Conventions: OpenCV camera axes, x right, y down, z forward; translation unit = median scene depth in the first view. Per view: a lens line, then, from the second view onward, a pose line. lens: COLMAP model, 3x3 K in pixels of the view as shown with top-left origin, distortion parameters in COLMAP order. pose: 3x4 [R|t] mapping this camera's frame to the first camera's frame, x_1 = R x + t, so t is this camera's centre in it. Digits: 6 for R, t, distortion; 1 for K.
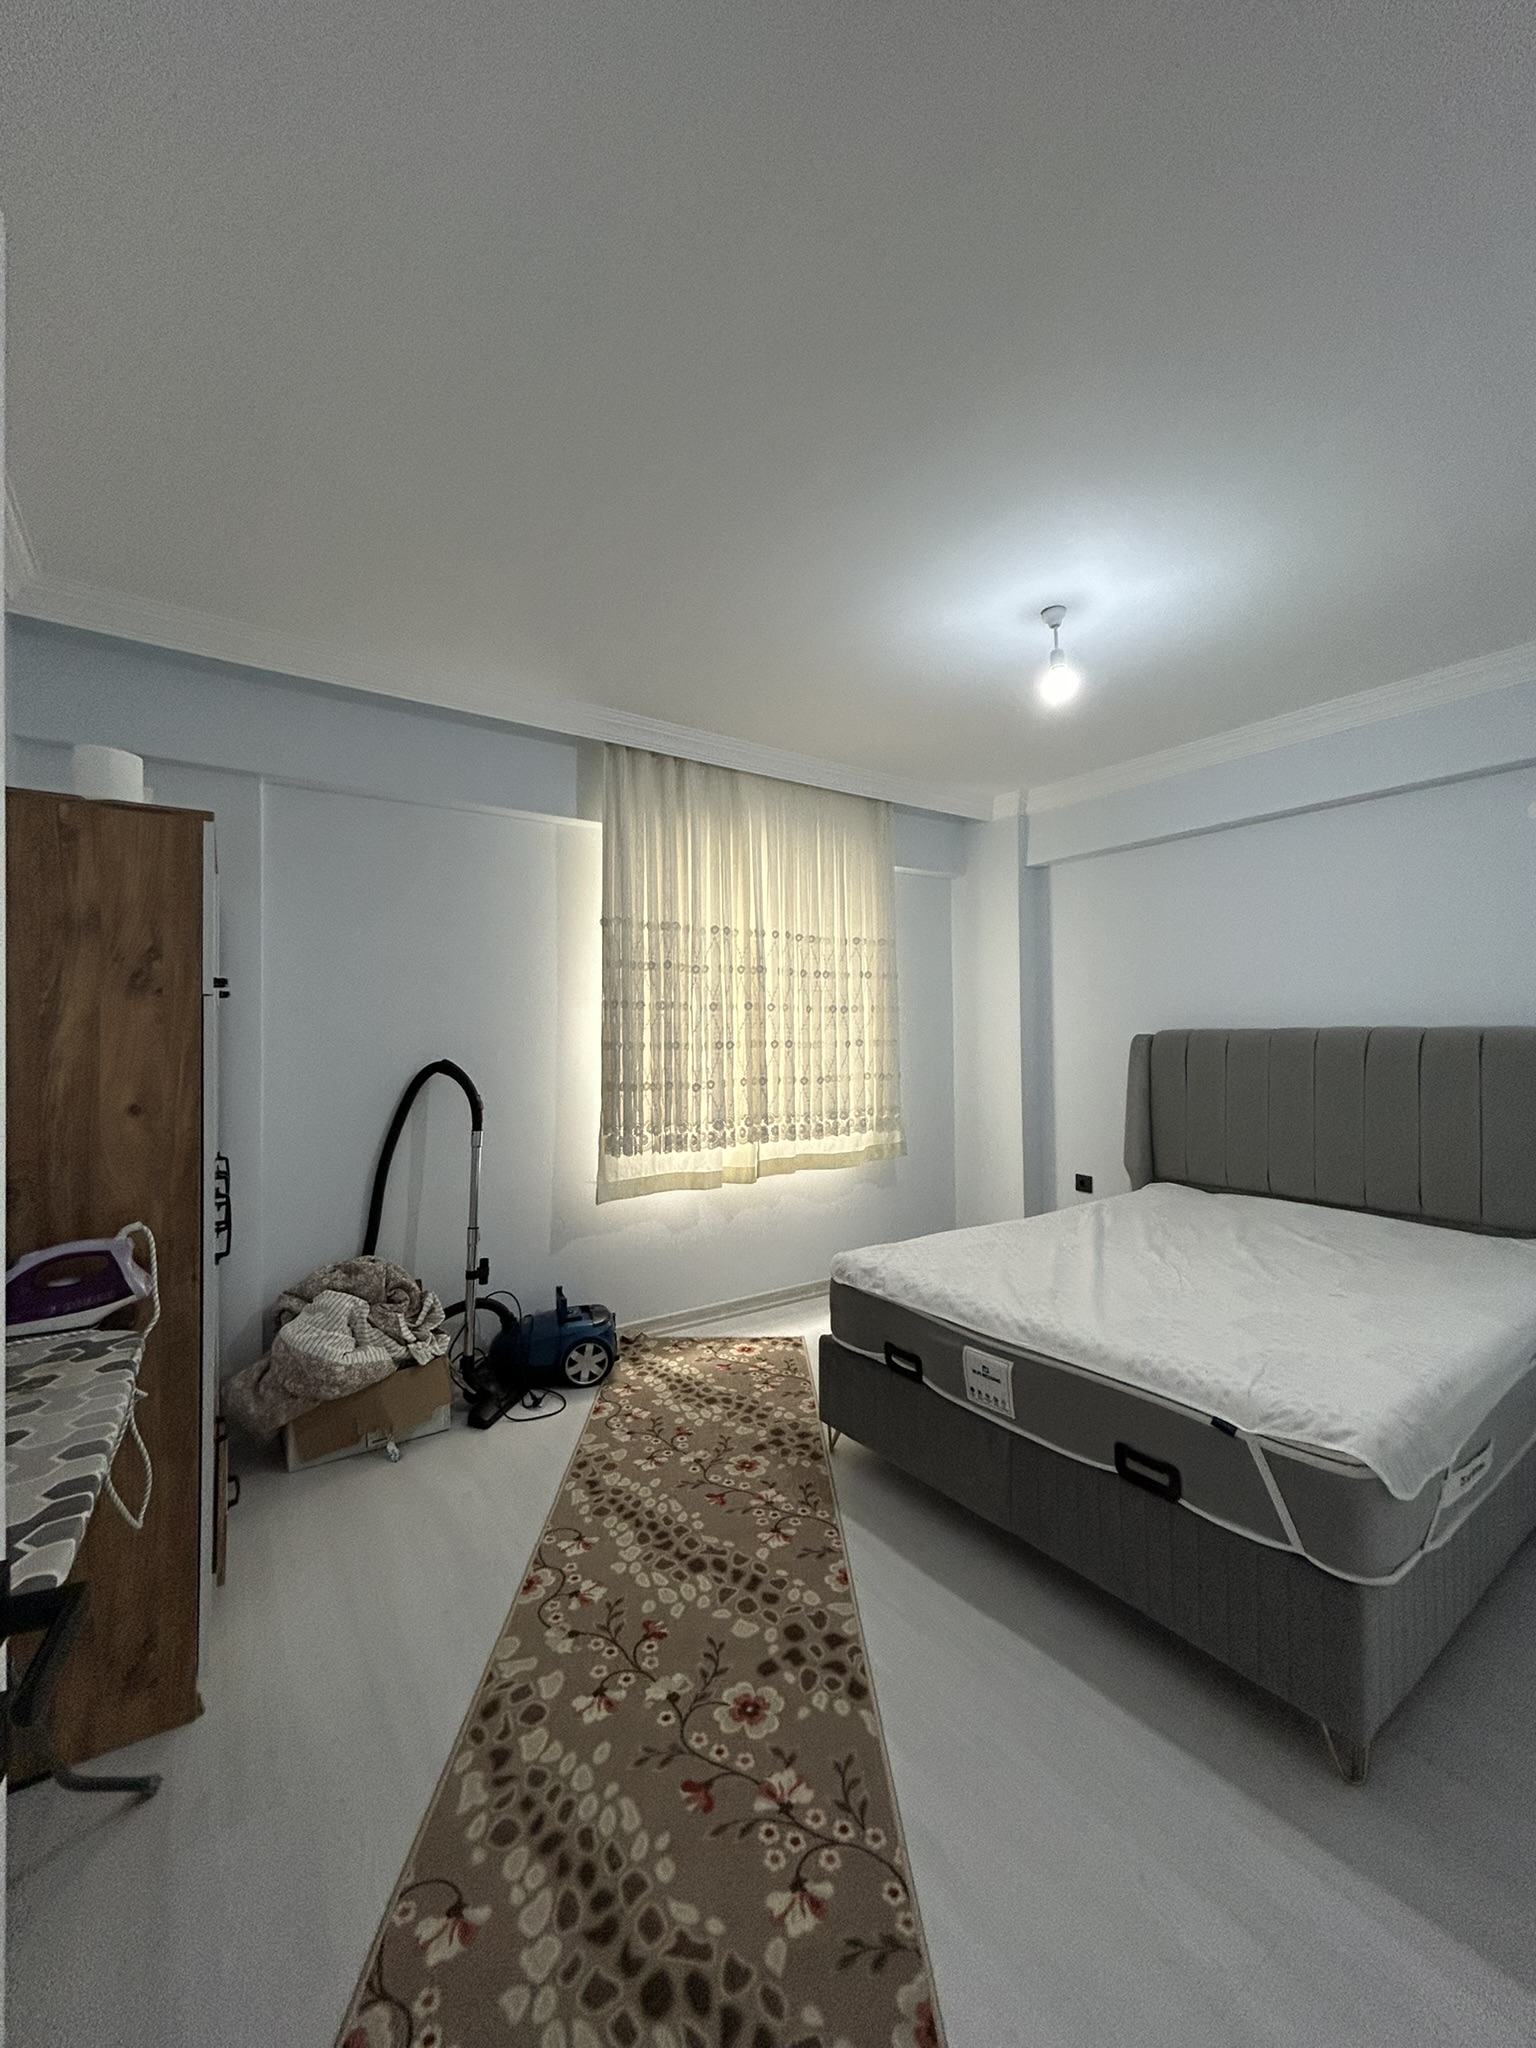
lens RADIAL K [[821.3, 0, 774.4], [0, 821.3, 1028.2], [0, 0, 1]] dist [-0.000365, 0.000623]
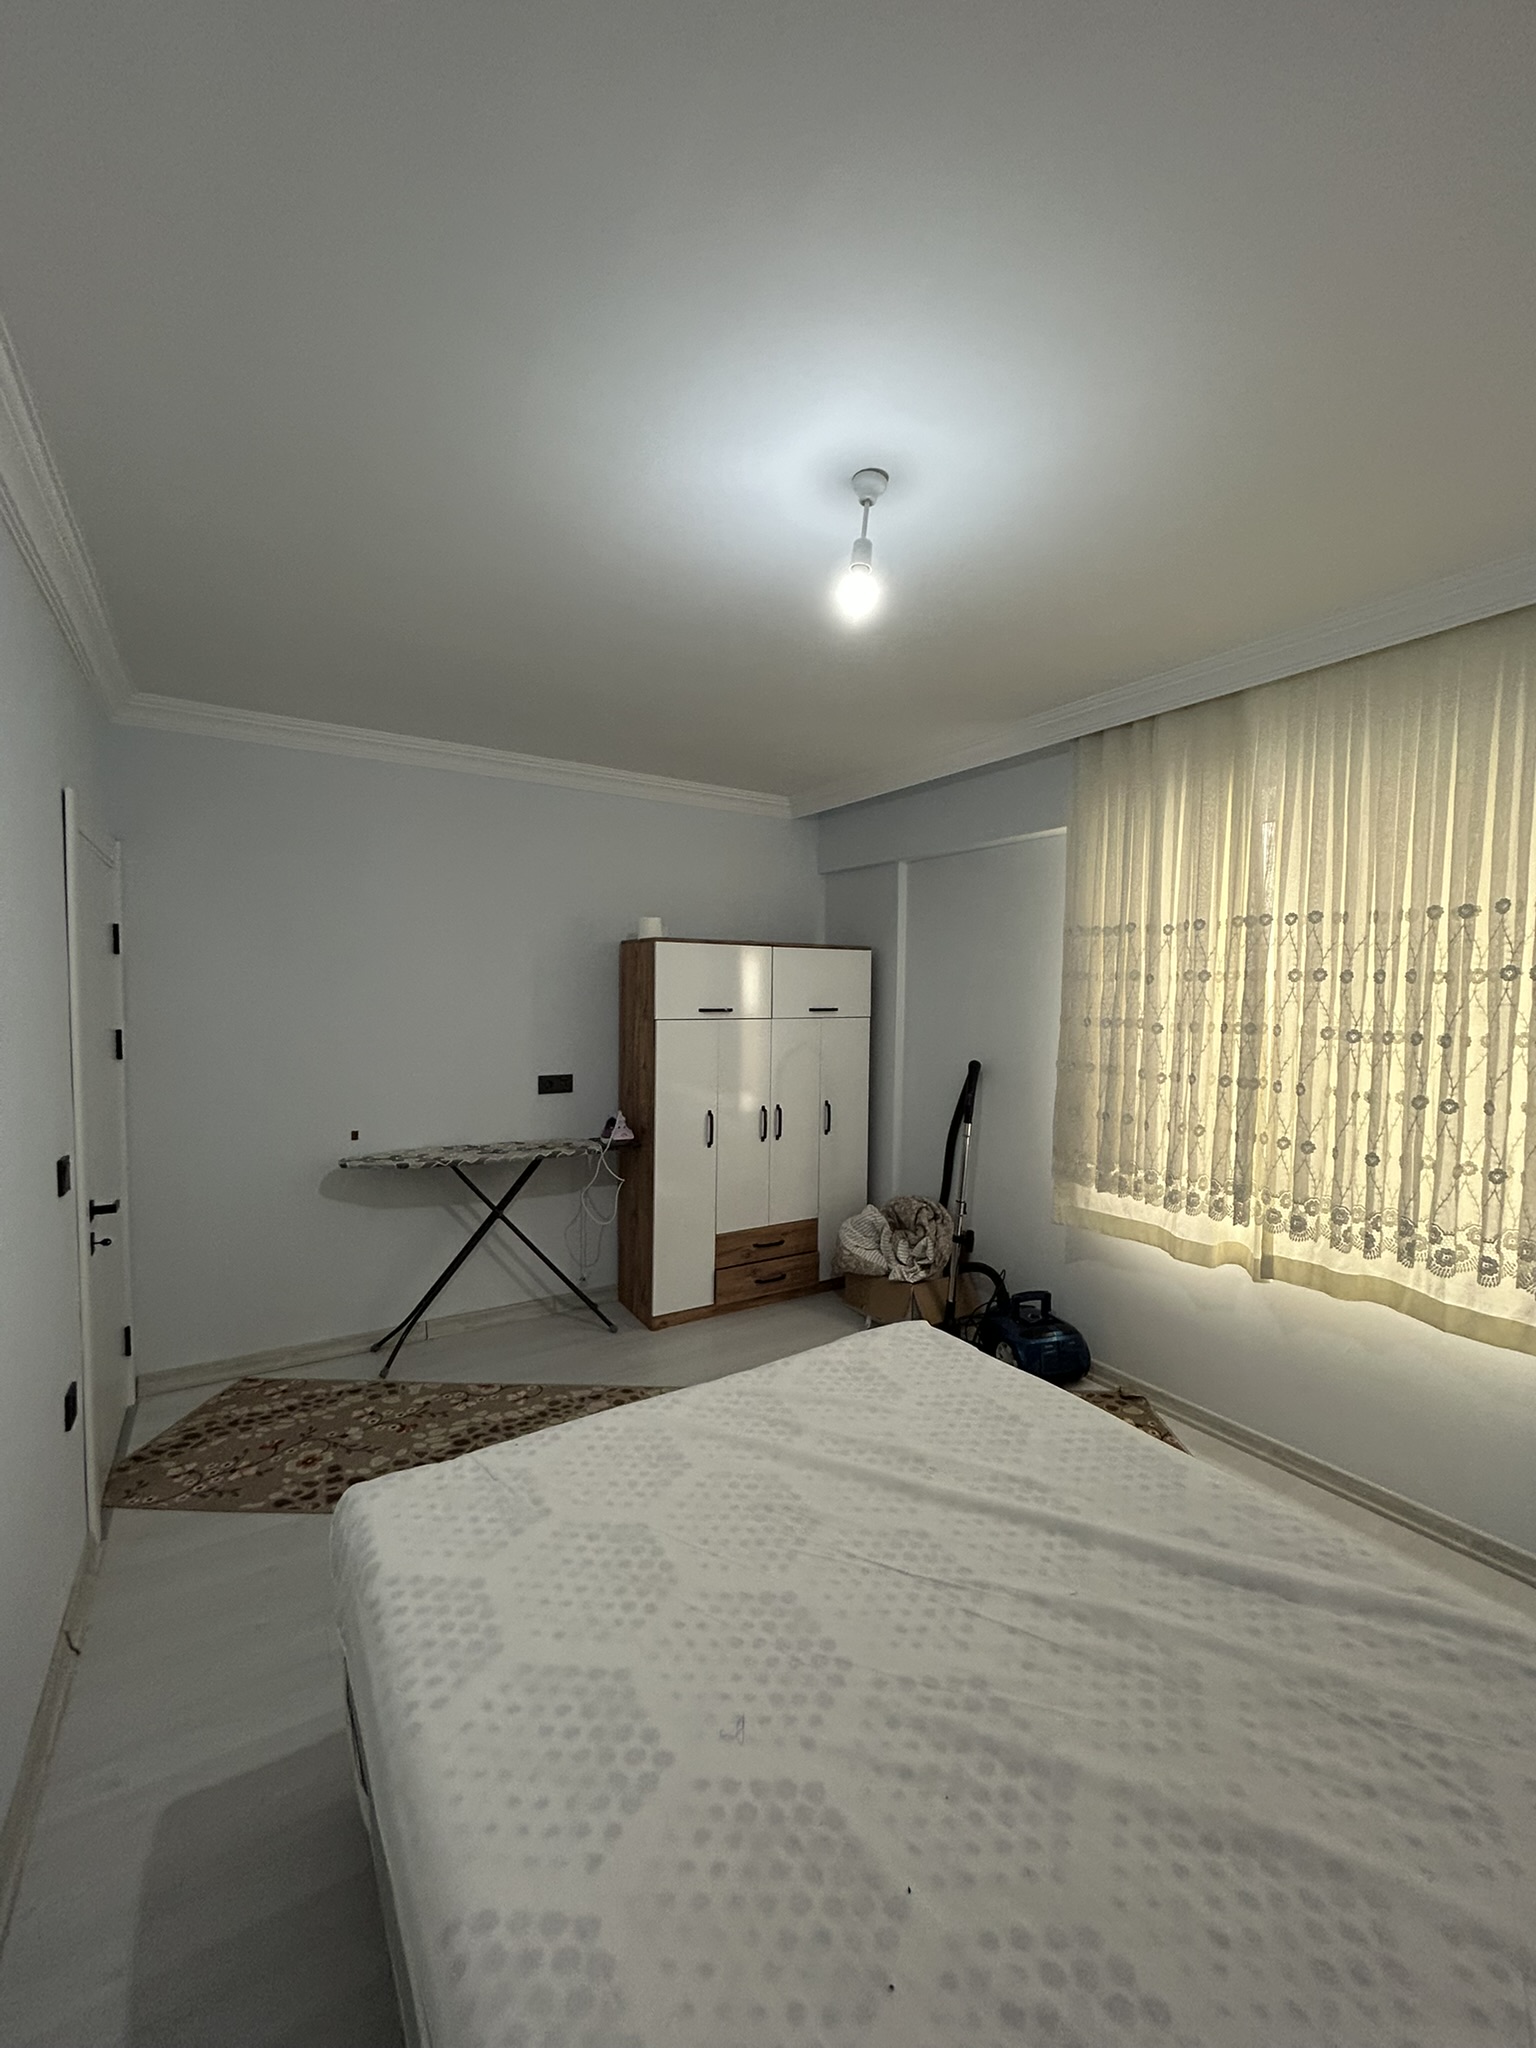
lens RADIAL K [[821.3, 0, 766.8], [0, 821.3, 1030.4], [0, 0, 1]] dist [-0.000365, 0.000623]
pose [[-0.043987, 0.057419, -0.997381, 0.792218], [-0.002560, 0.998337, 0.057587, -0.073394], [0.999029, 0.005086, -0.043766, 0.724561]]
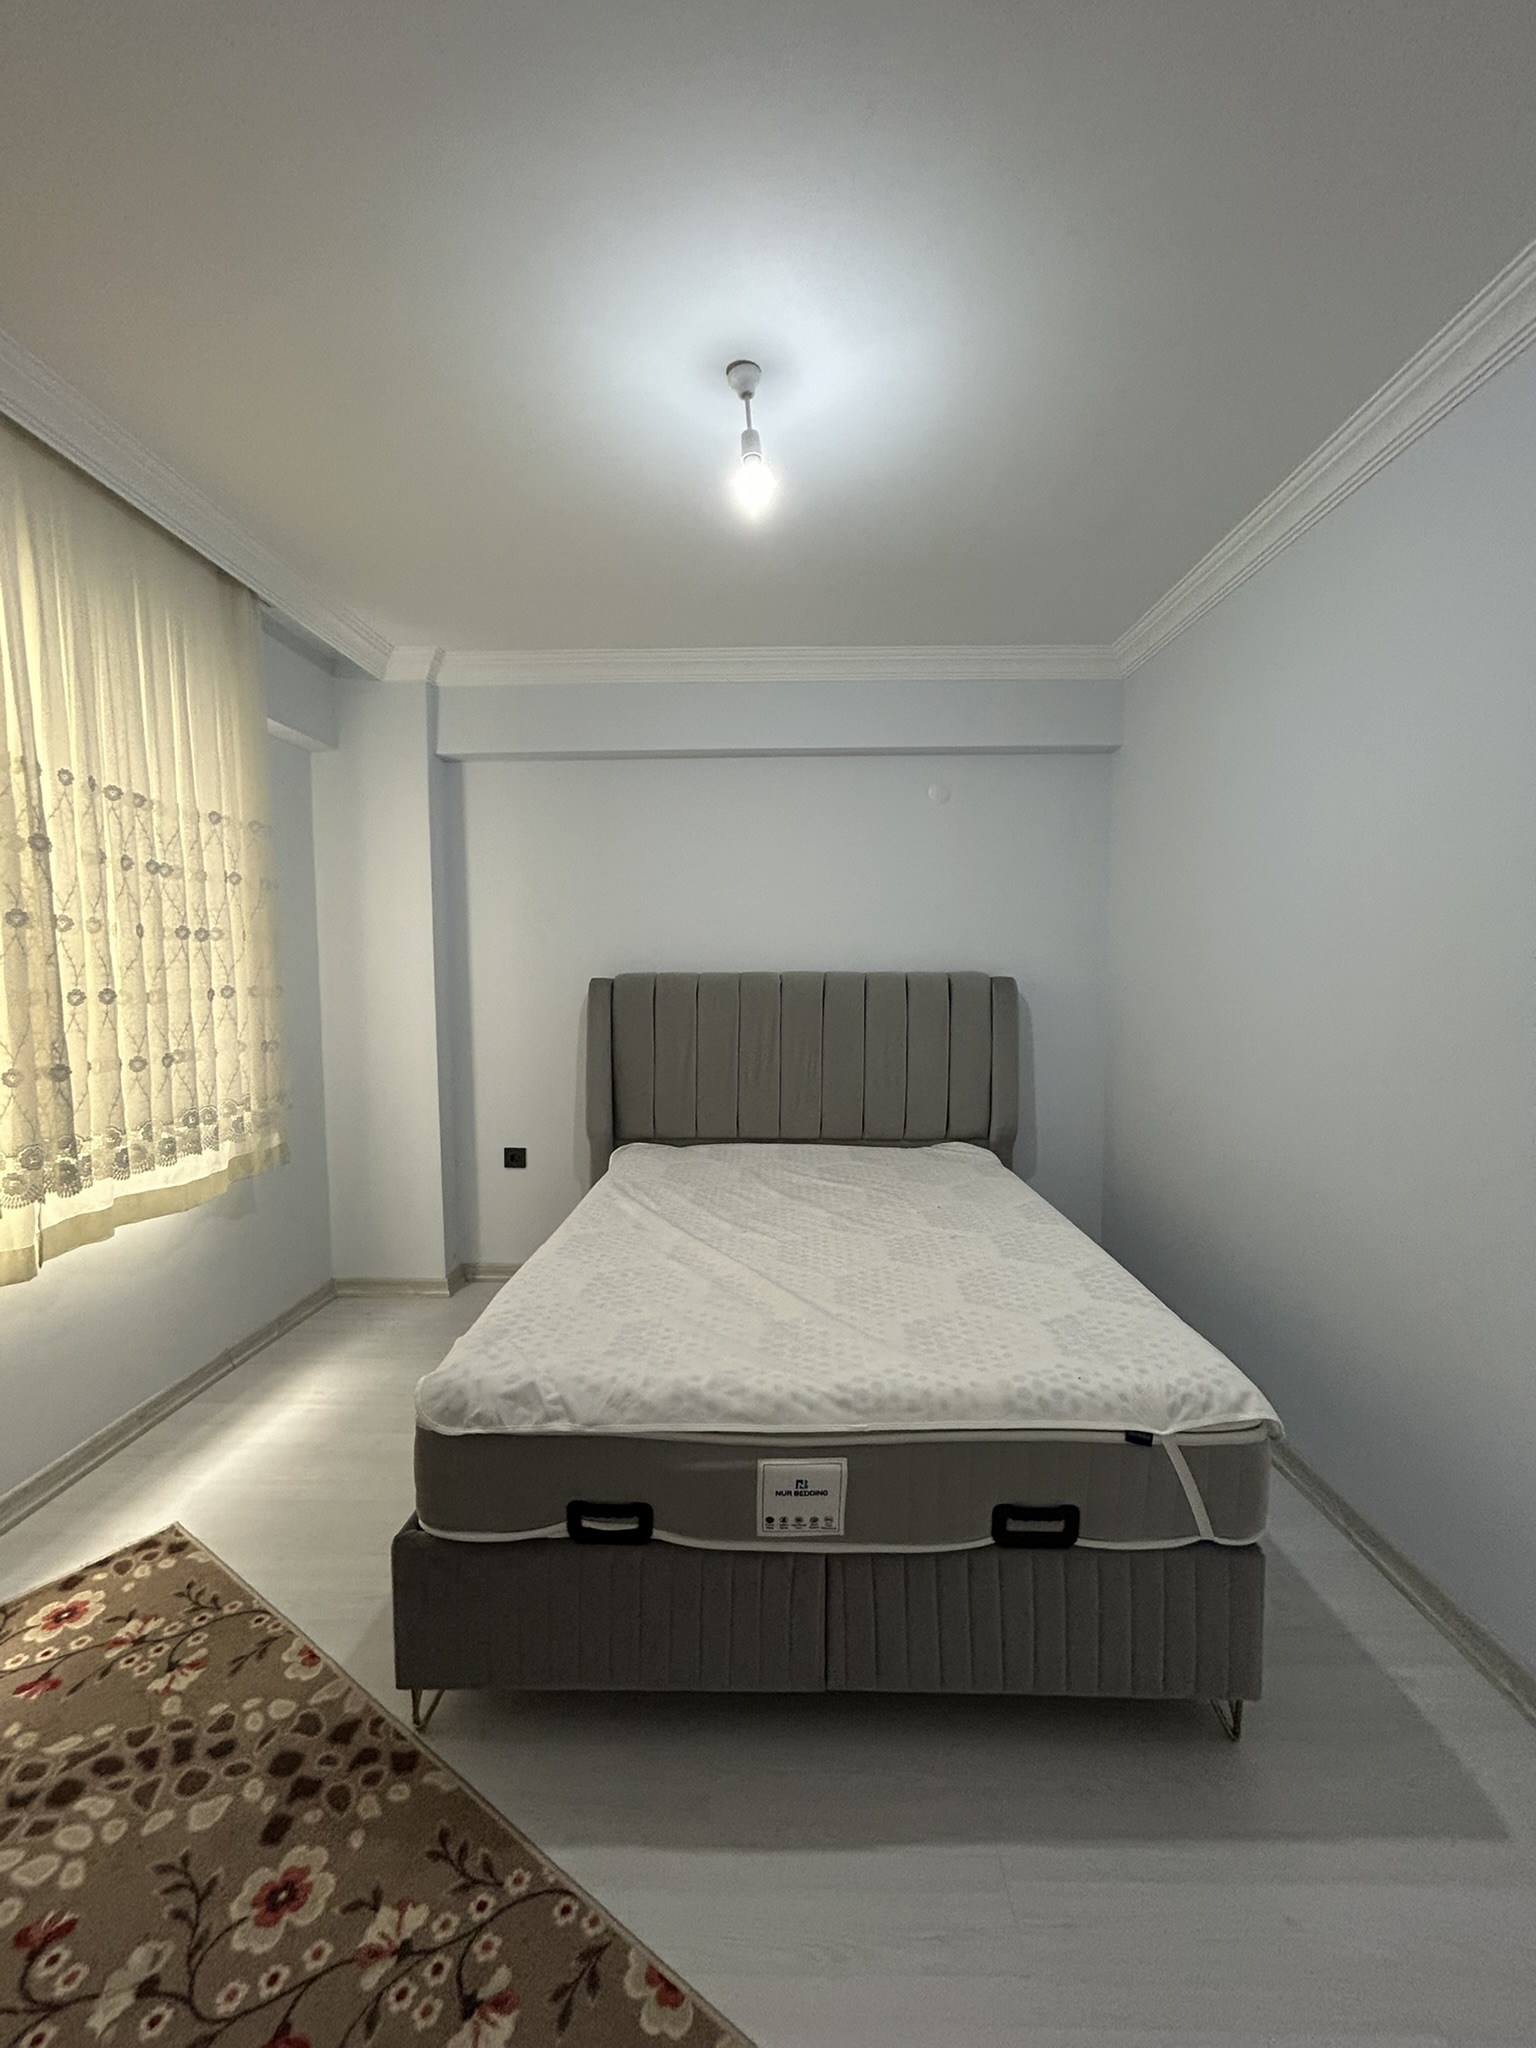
lens RADIAL K [[821.3, 0, 766.4], [0, 821.3, 1025.0], [0, 0, 1]] dist [-0.000365, 0.000623]
pose [[0.596143, -0.045205, 0.801605, -0.178947], [-0.007346, 0.998065, 0.061747, 0.002309], [-0.802845, -0.042699, 0.594657, 0.416802]]
